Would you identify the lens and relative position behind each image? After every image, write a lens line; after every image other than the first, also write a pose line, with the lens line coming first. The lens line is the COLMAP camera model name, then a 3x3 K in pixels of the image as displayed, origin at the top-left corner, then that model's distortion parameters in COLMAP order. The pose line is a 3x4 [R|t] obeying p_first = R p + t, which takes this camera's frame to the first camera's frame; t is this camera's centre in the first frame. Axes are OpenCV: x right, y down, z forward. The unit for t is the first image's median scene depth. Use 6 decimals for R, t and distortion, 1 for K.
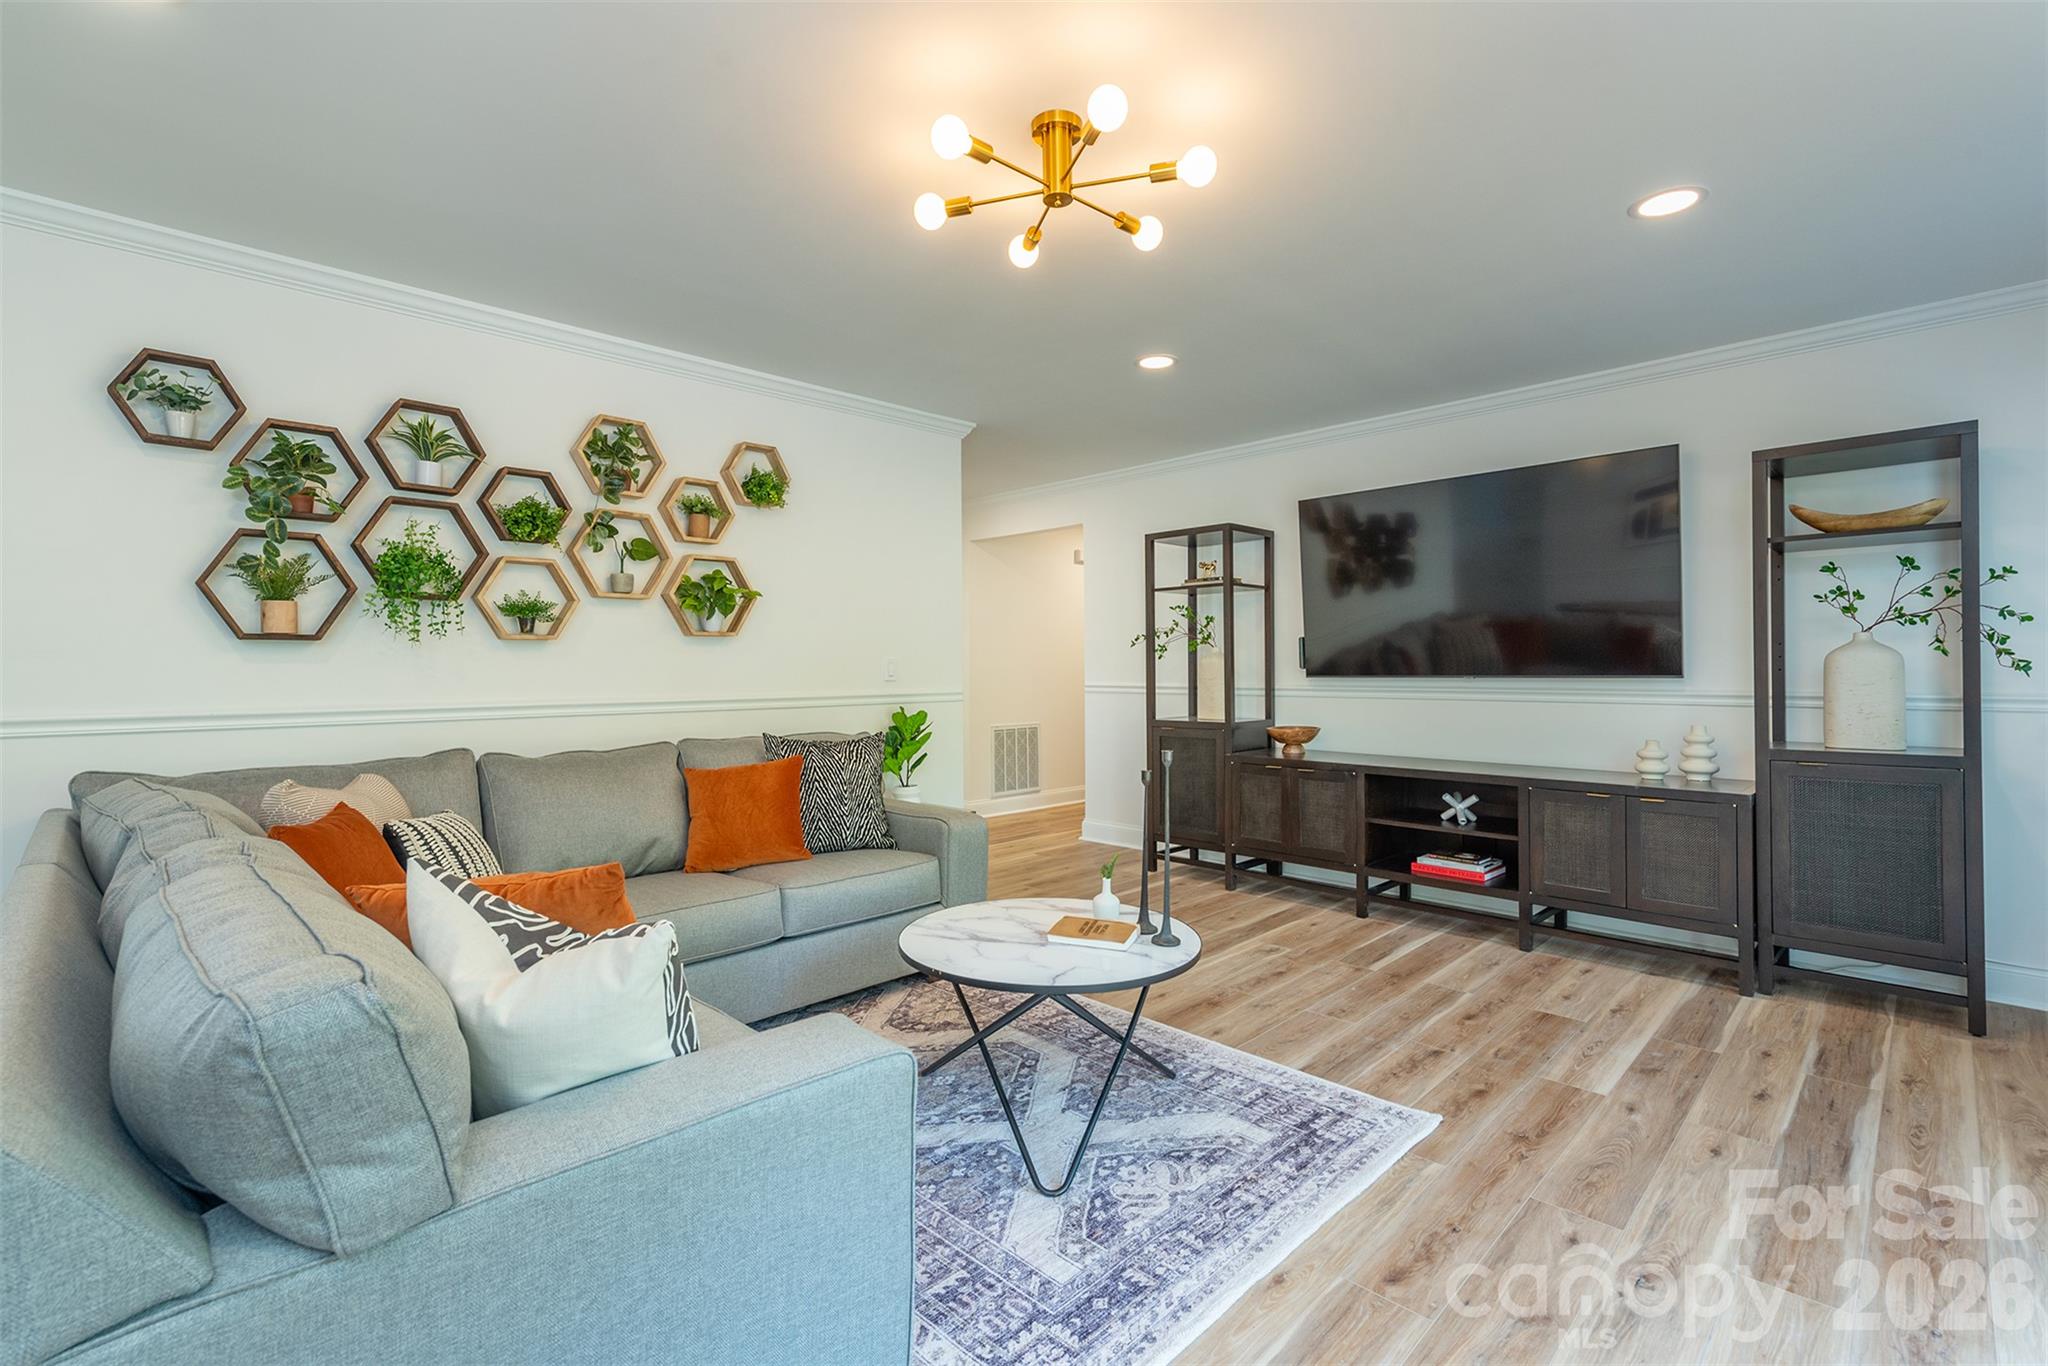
lens RADIAL K [[900.1, 0, 1019.2], [0, 900.1, 665.1], [0, 0, 1]] dist [0.016739, -0.007928]
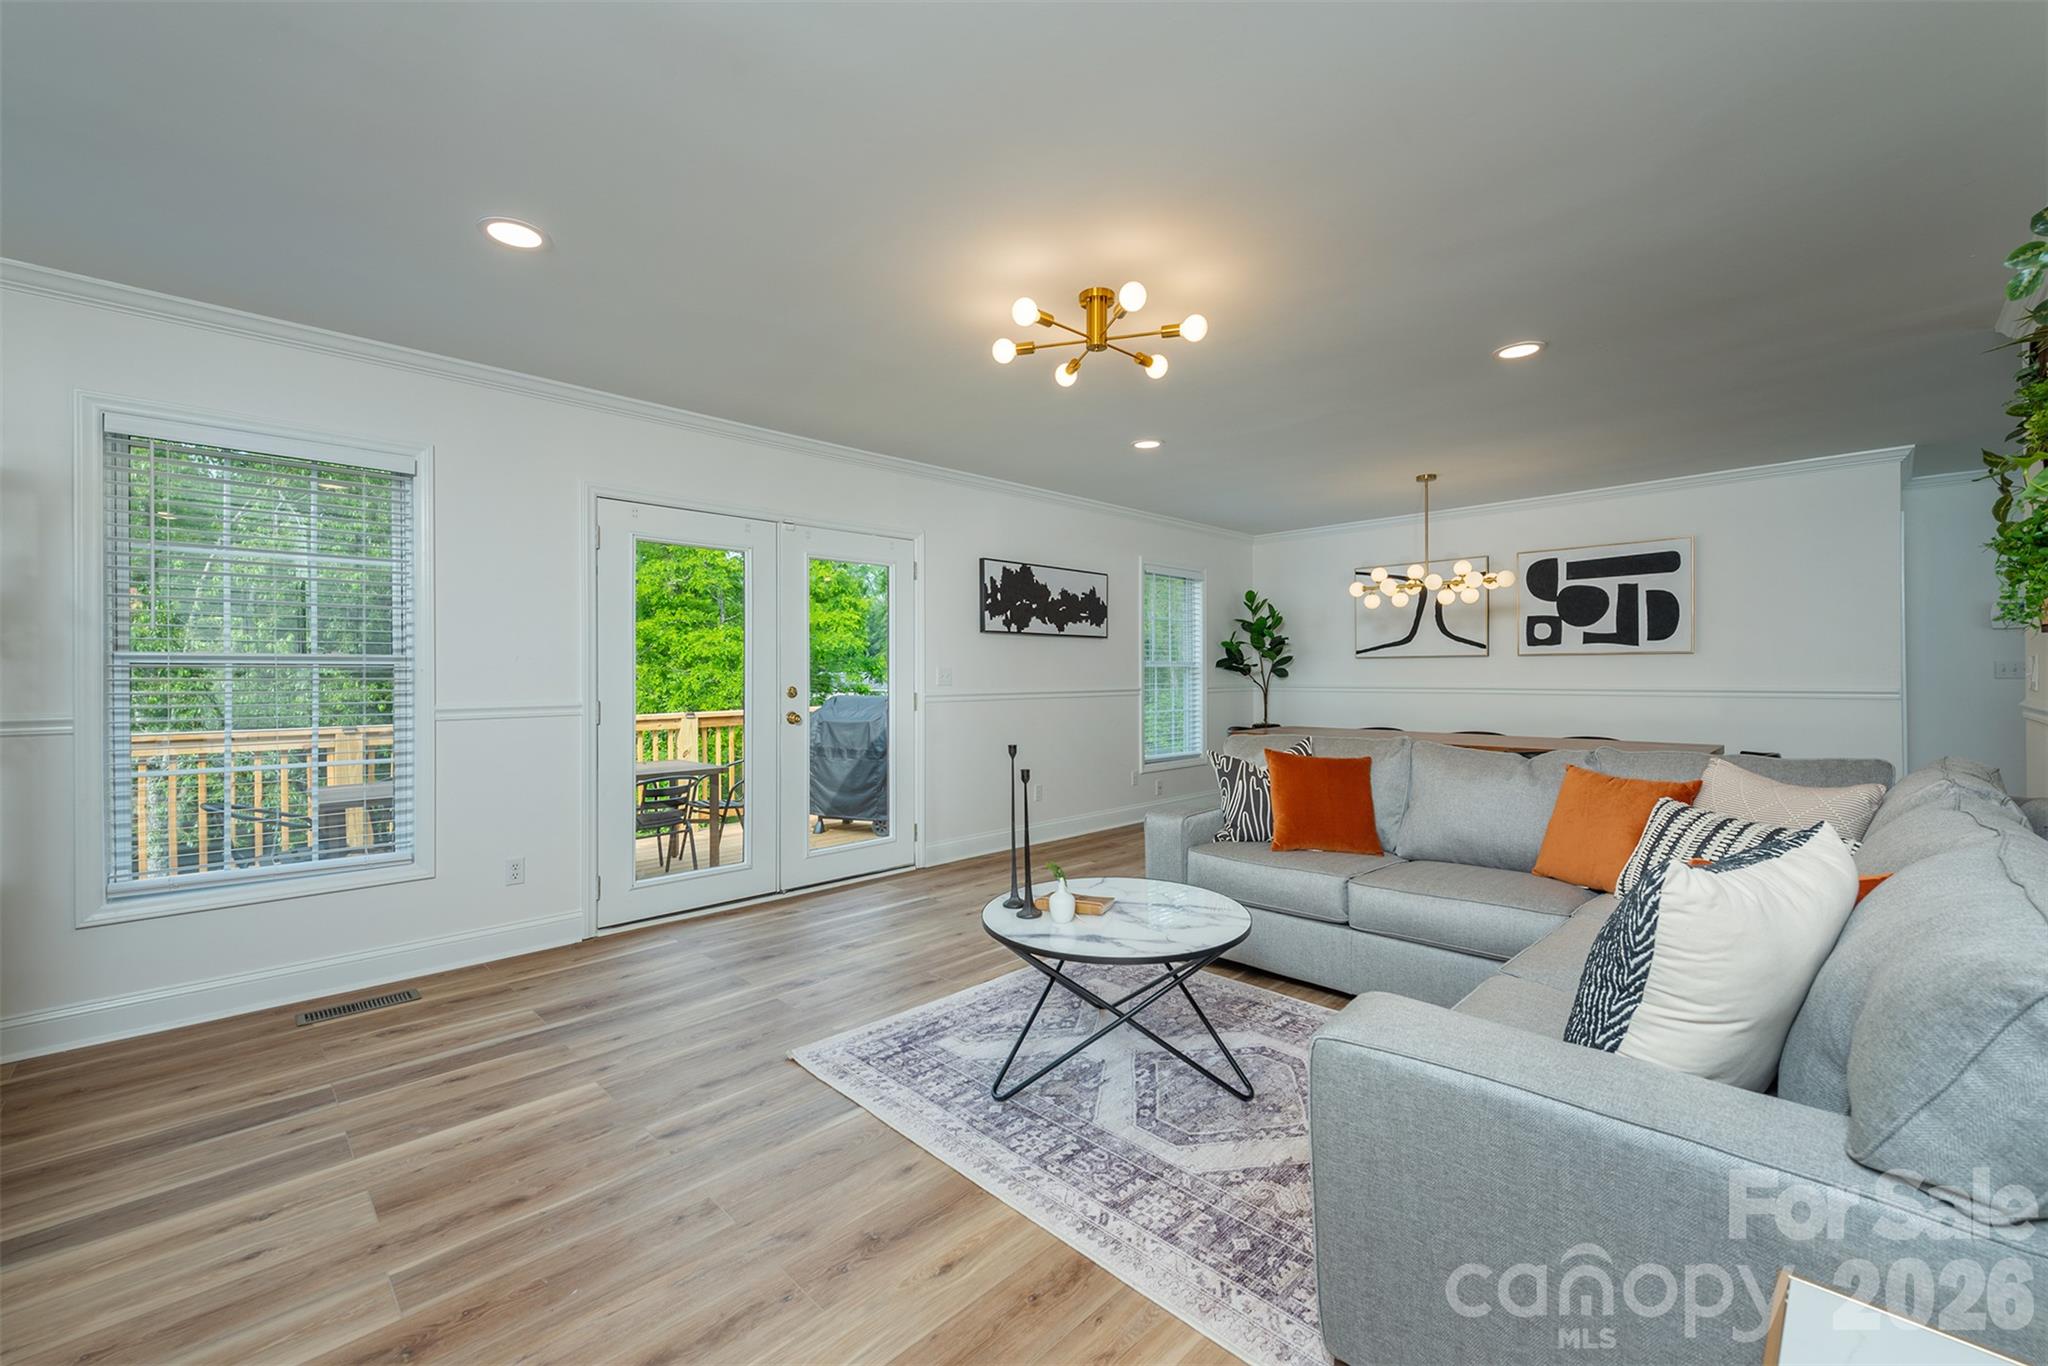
lens RADIAL K [[819.0, 0, 1024.0], [0, 819.0, 683.0], [0, 0, 1]] dist [0.000573, -0.000047]
pose [[-0.999941, 0.010739, -0.001397, 0.131419], [0.010723, 0.999878, 0.011340, 0.000779], [0.001518, 0.011324, -0.999935, 1.831732]]
